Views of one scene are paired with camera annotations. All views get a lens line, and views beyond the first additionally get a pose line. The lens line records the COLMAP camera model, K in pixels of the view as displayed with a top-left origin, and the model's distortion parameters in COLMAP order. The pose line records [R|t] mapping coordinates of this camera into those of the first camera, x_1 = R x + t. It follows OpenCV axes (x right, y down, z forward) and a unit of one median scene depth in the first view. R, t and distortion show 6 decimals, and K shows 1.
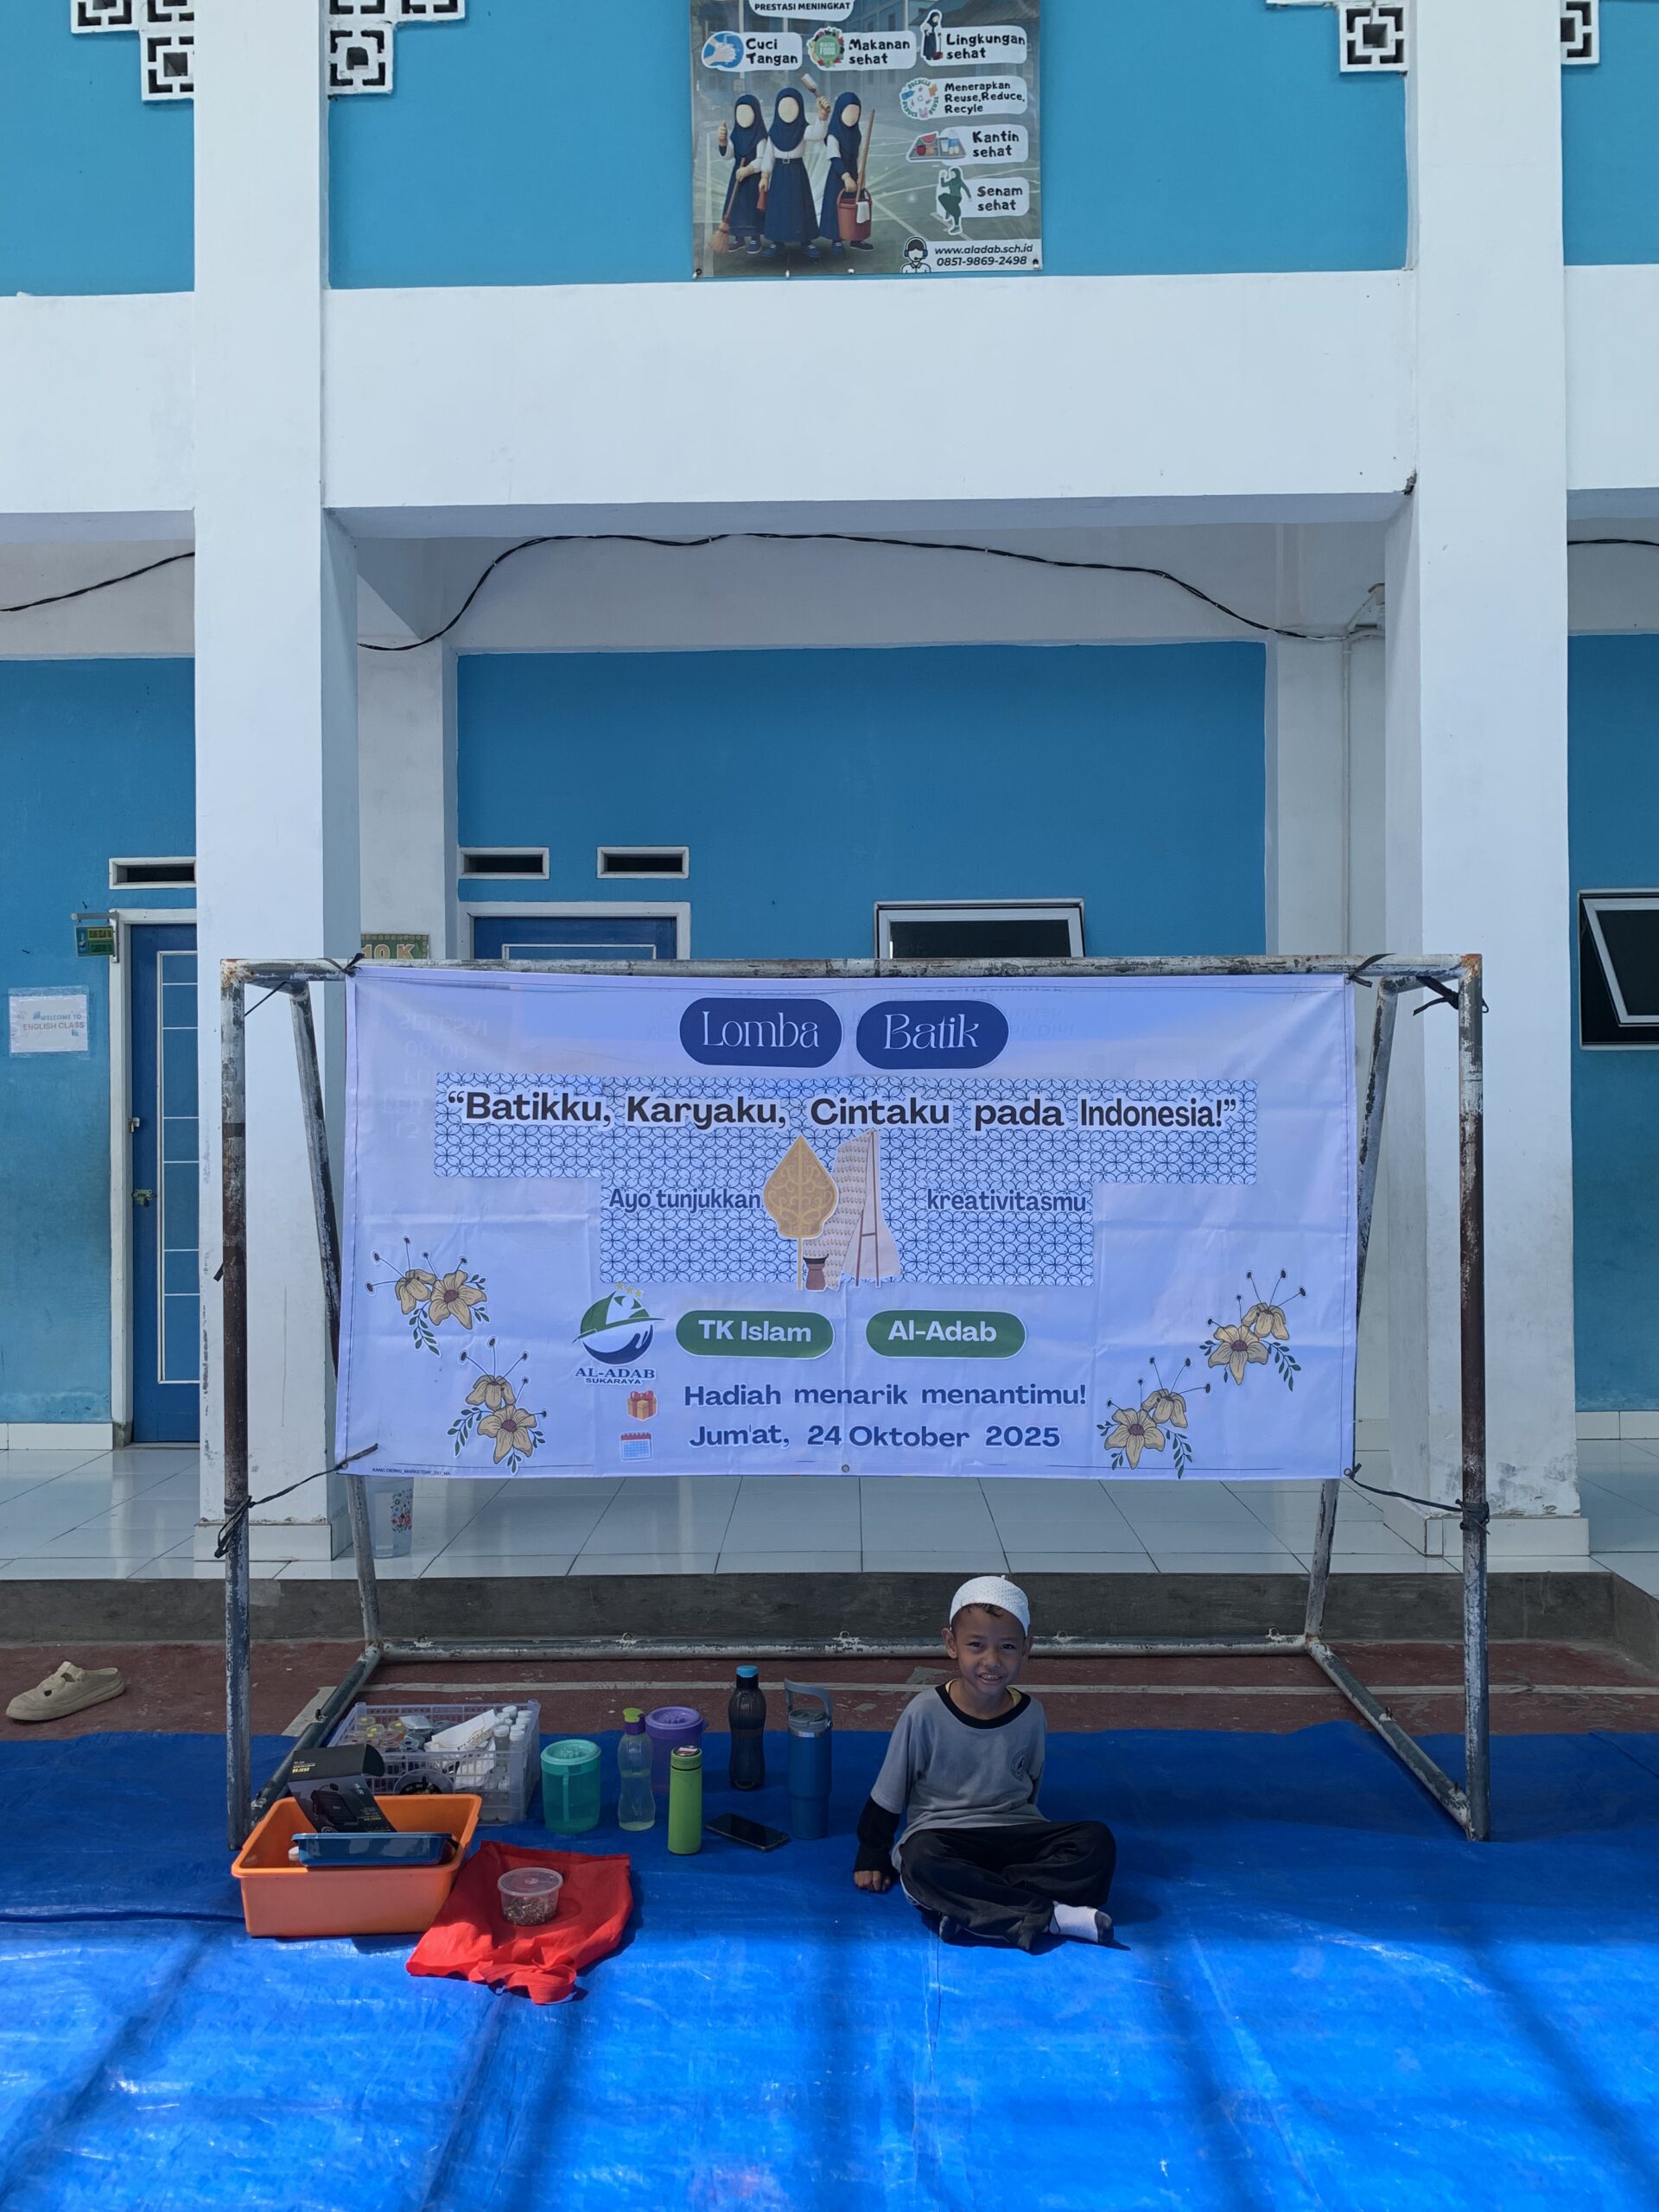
lens RADIAL K [[1701.4, 0, 827.9], [0, 1701.4, 1094.0], [0, 0, 1]] dist [0.005247, -0.000592]
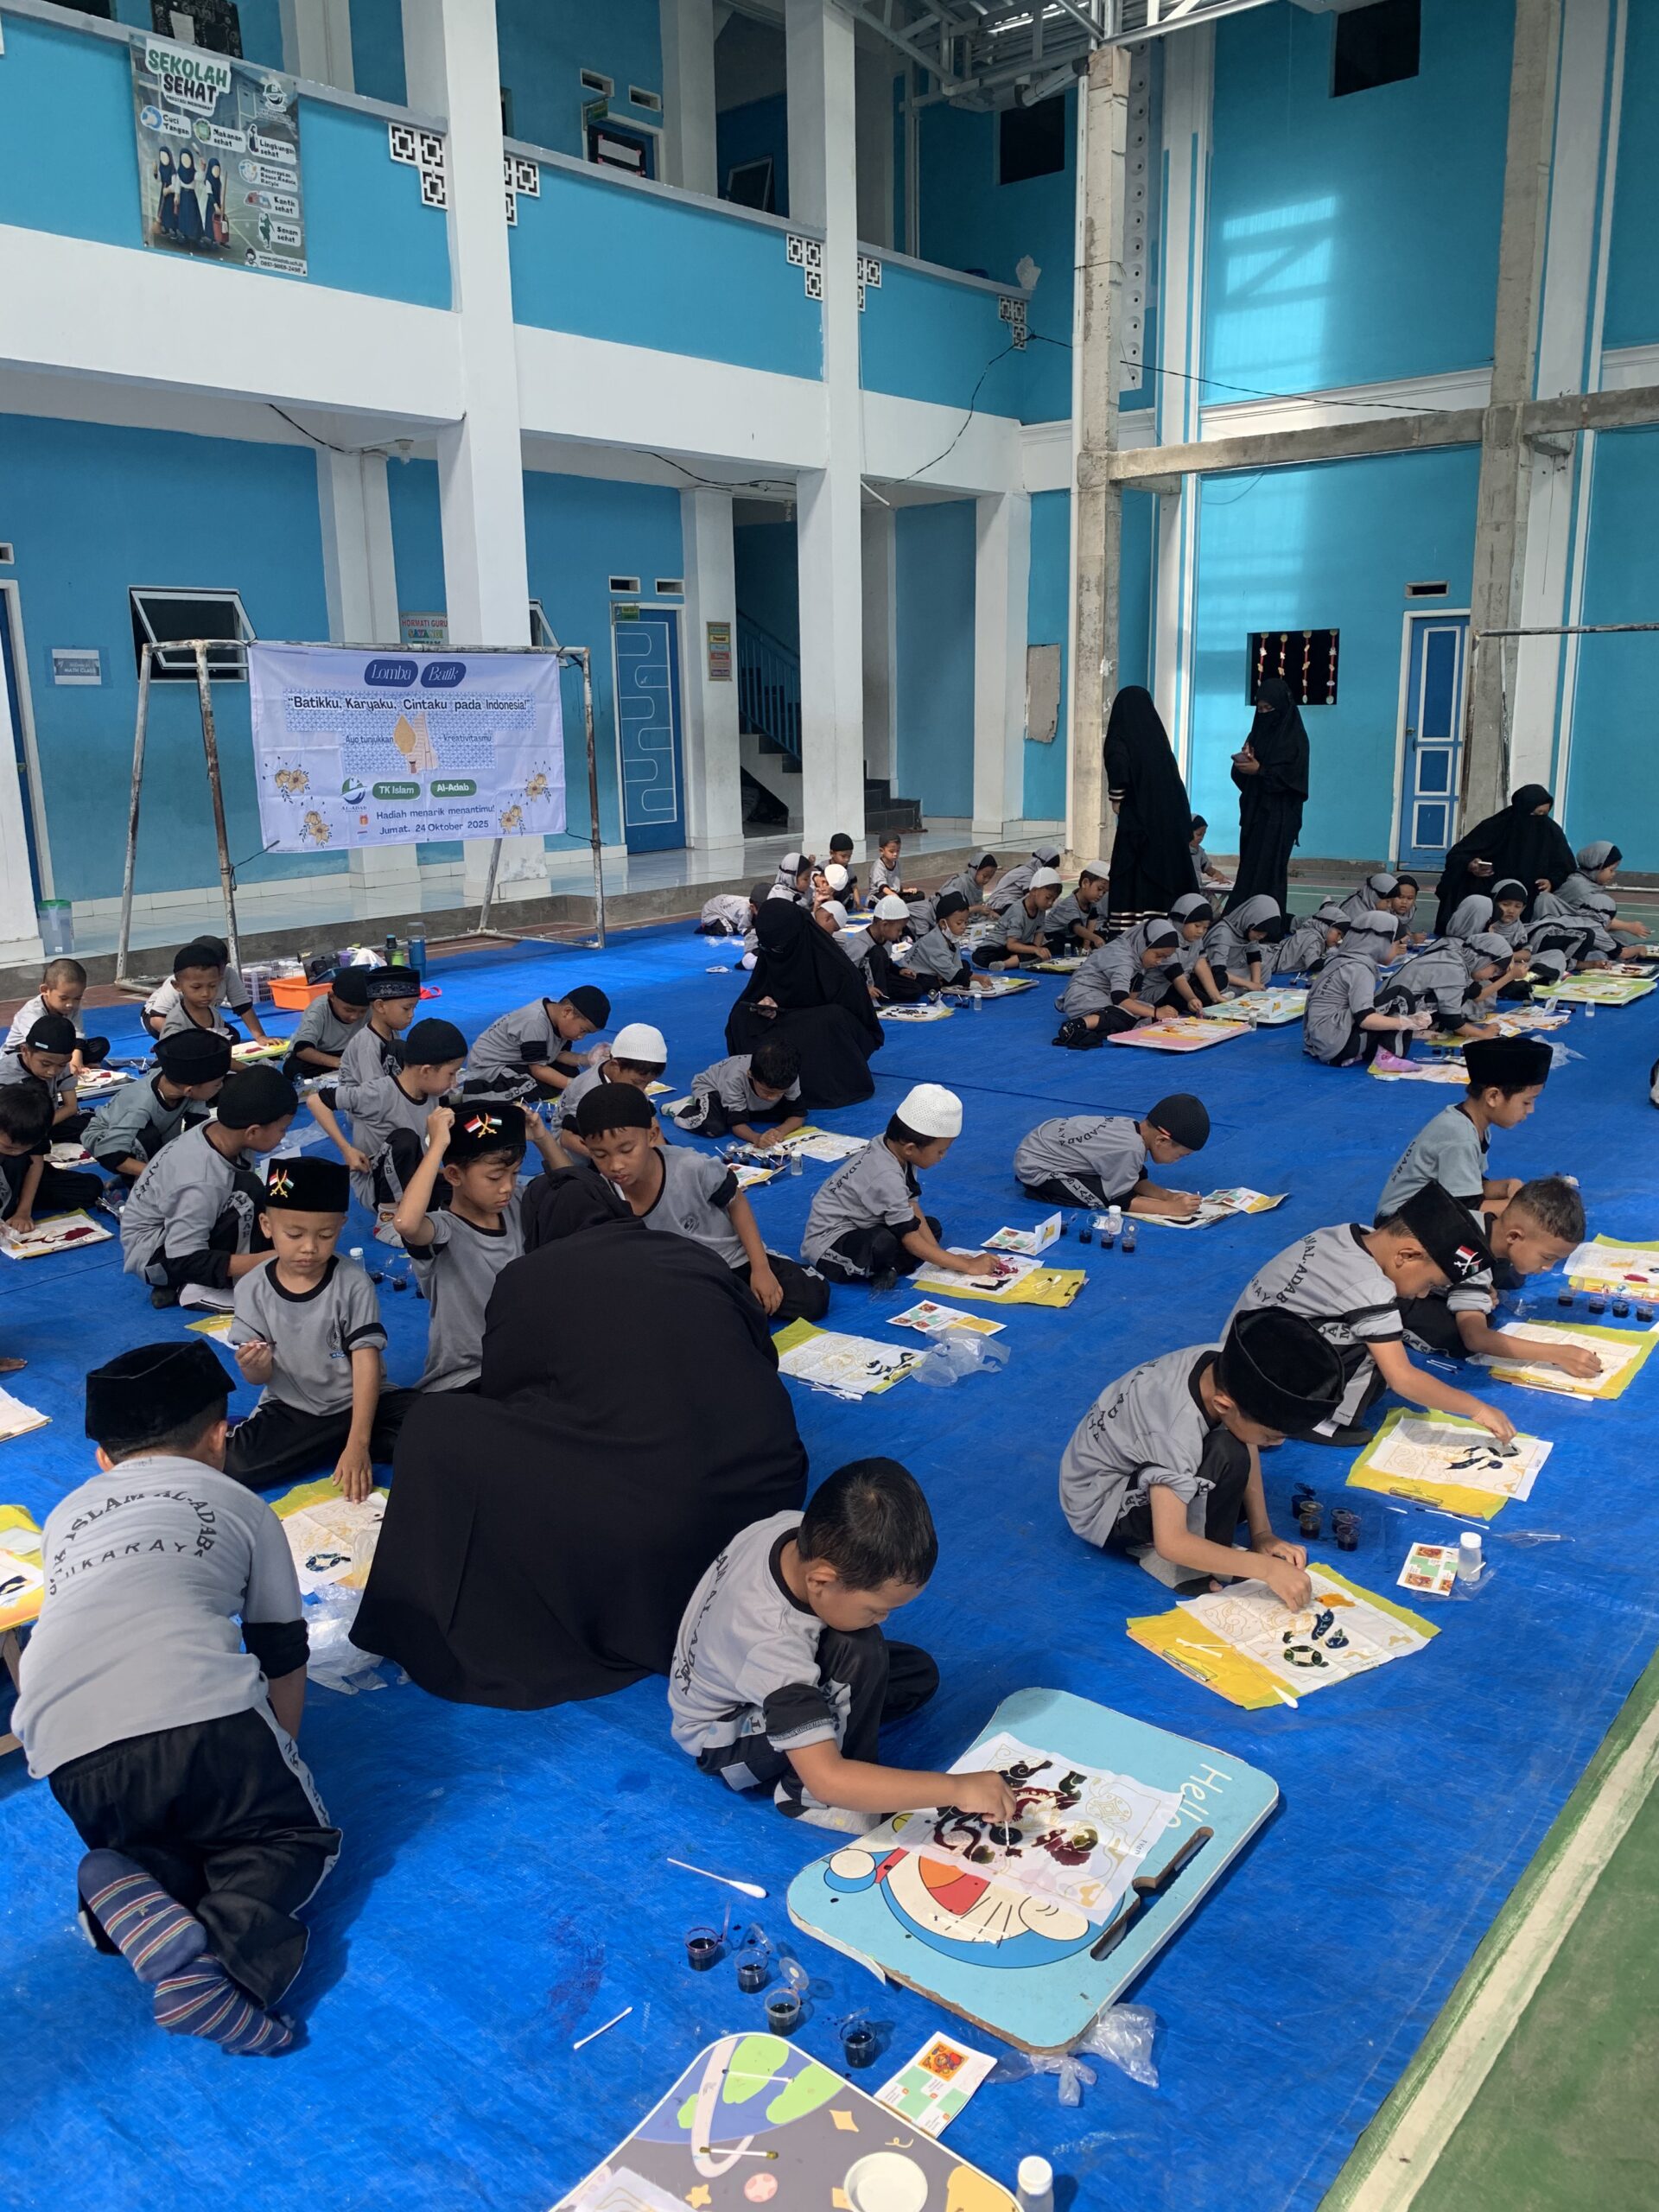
lens RADIAL K [[1701.4, 0, 827.9], [0, 1701.4, 1094.0], [0, 0, 1]] dist [0.005247, -0.000592]
pose [[0.630079, -0.174842, 0.756592, -1.179618], [0.009147, 0.975926, 0.217911, 0.021221], [-0.776477, -0.130380, 0.616510, -0.838481]]
